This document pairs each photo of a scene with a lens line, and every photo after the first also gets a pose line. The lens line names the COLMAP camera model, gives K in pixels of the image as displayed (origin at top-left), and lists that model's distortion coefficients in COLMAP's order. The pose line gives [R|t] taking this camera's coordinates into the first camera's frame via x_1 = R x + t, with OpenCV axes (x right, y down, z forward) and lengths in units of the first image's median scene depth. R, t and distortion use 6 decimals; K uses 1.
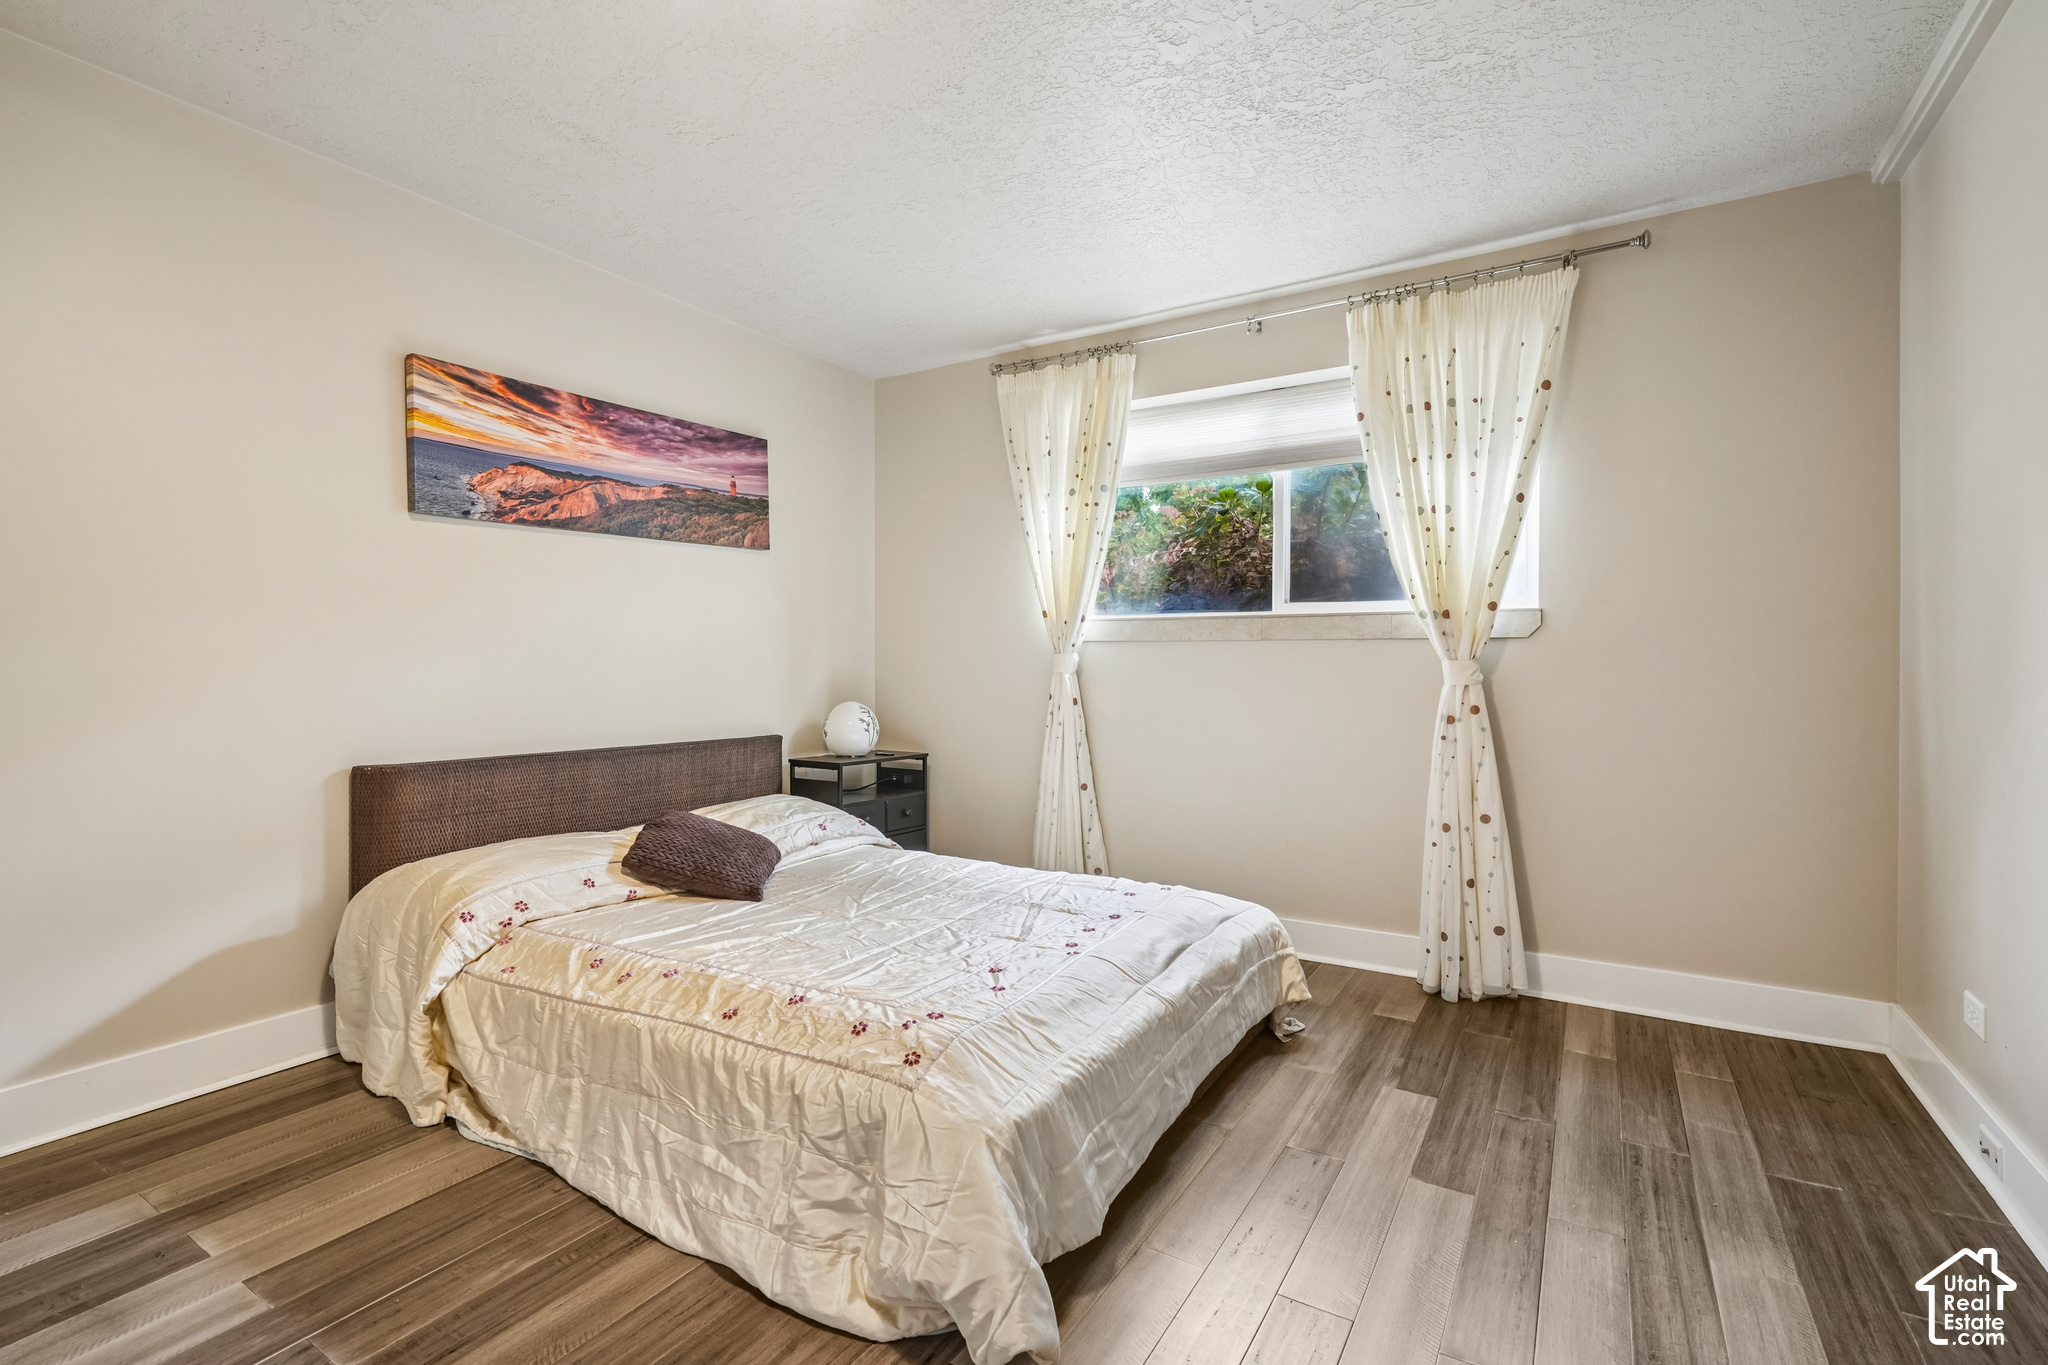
lens RADIAL K [[932.8, 0, 1019.4], [0, 932.8, 678.3], [0, 0, 1]] dist [-0.006066, -0.000219]
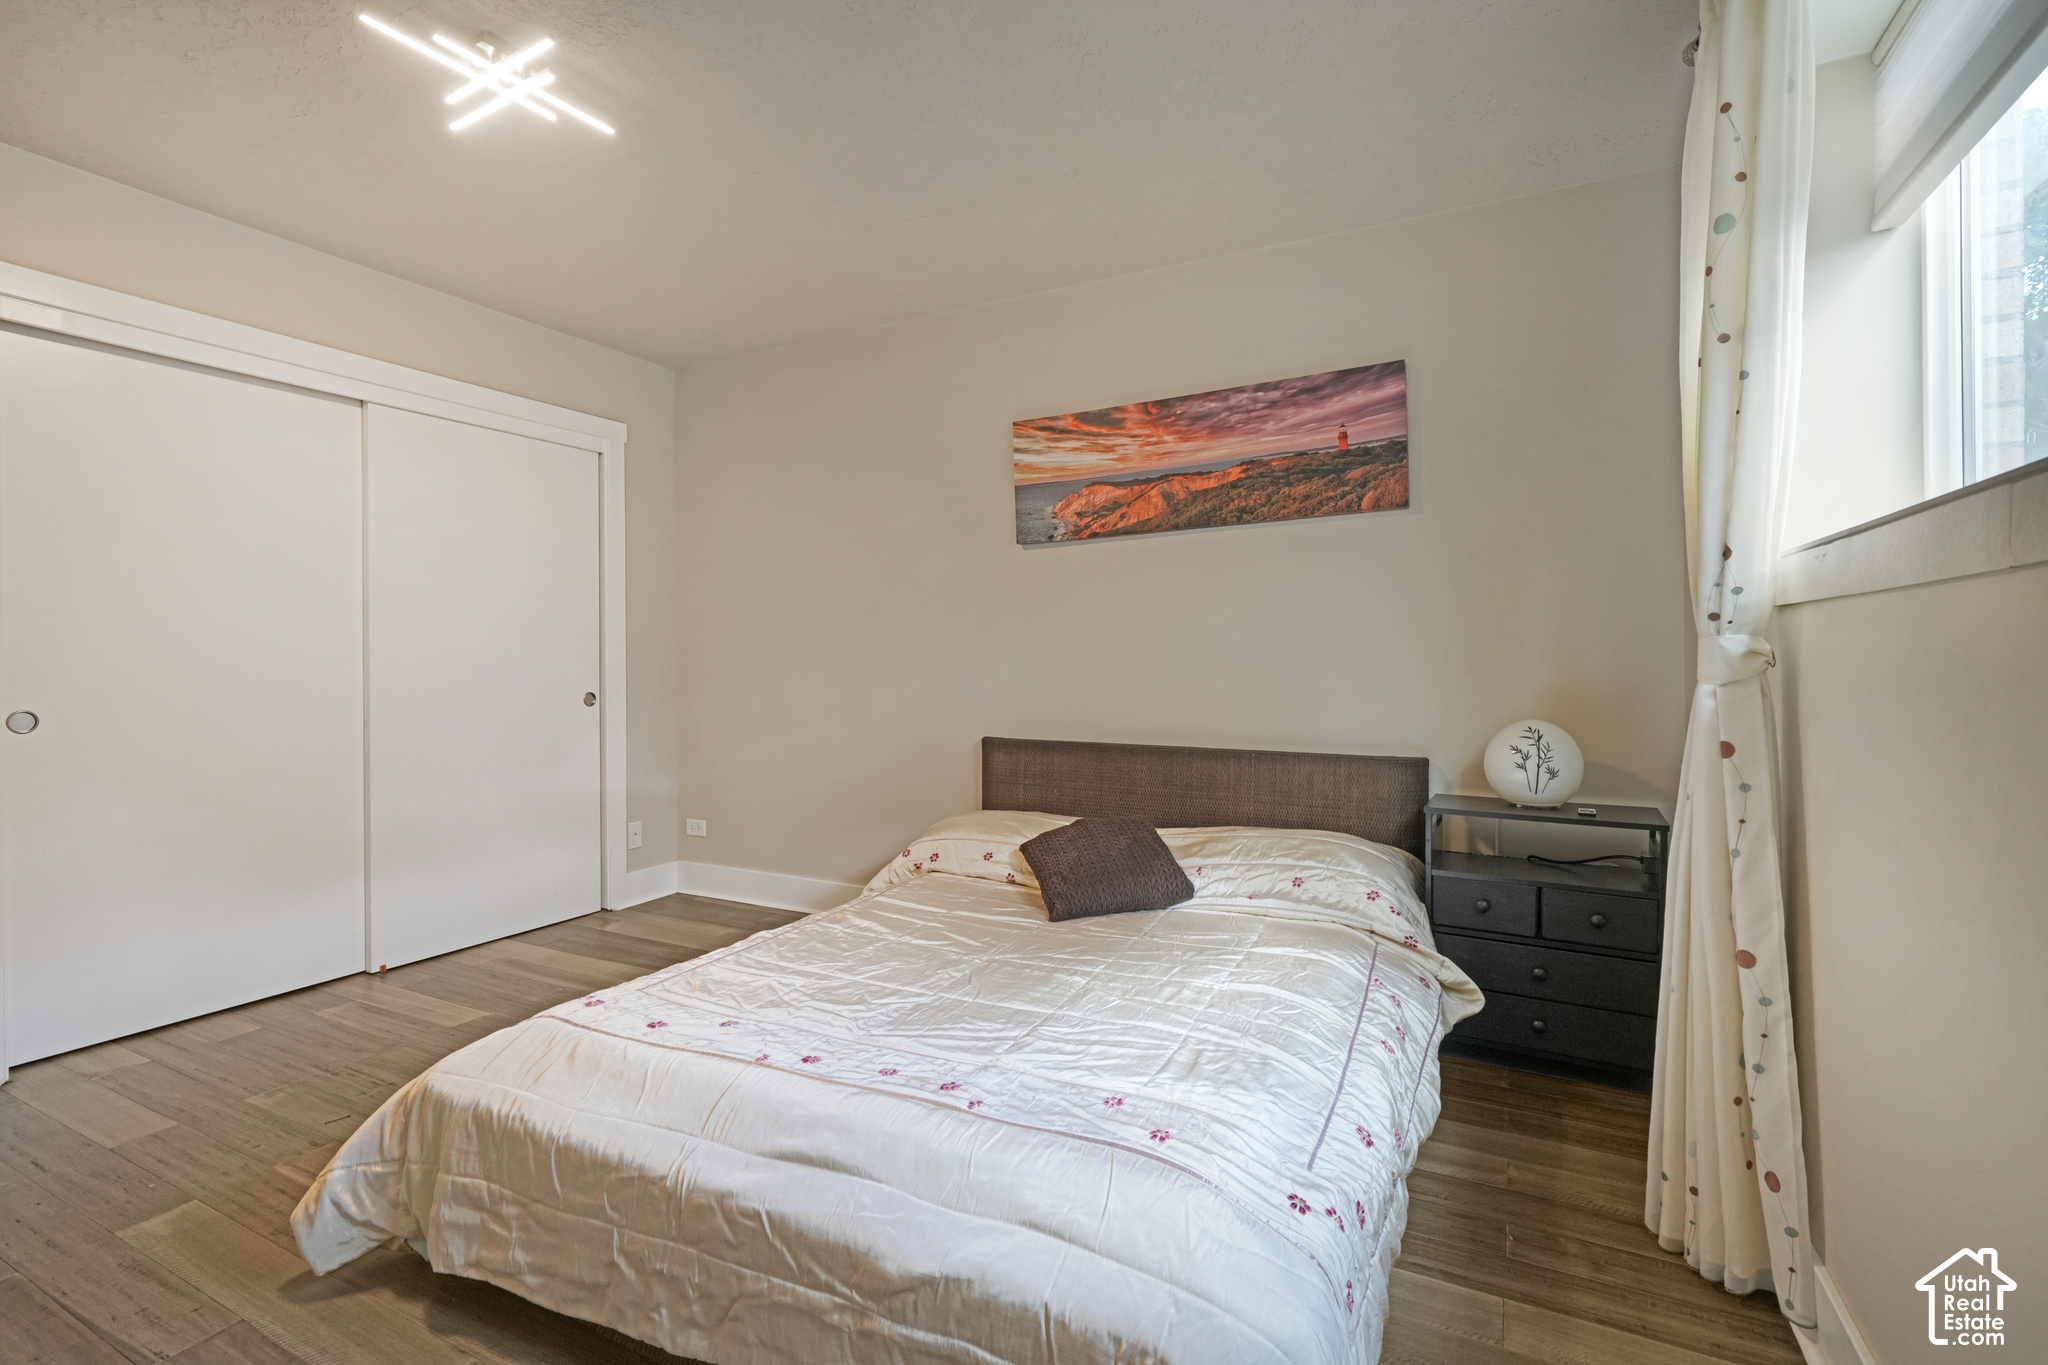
lens RADIAL K [[932.8, 0, 1019.6], [0, 932.8, 666.9], [0, 0, 1]] dist [-0.006066, -0.000219]
pose [[0.071065, 0.005427, -0.997457, 0.547976], [-0.011229, 0.999926, 0.004640, -0.012819], [0.997409, 0.010870, 0.071120, 0.782540]]
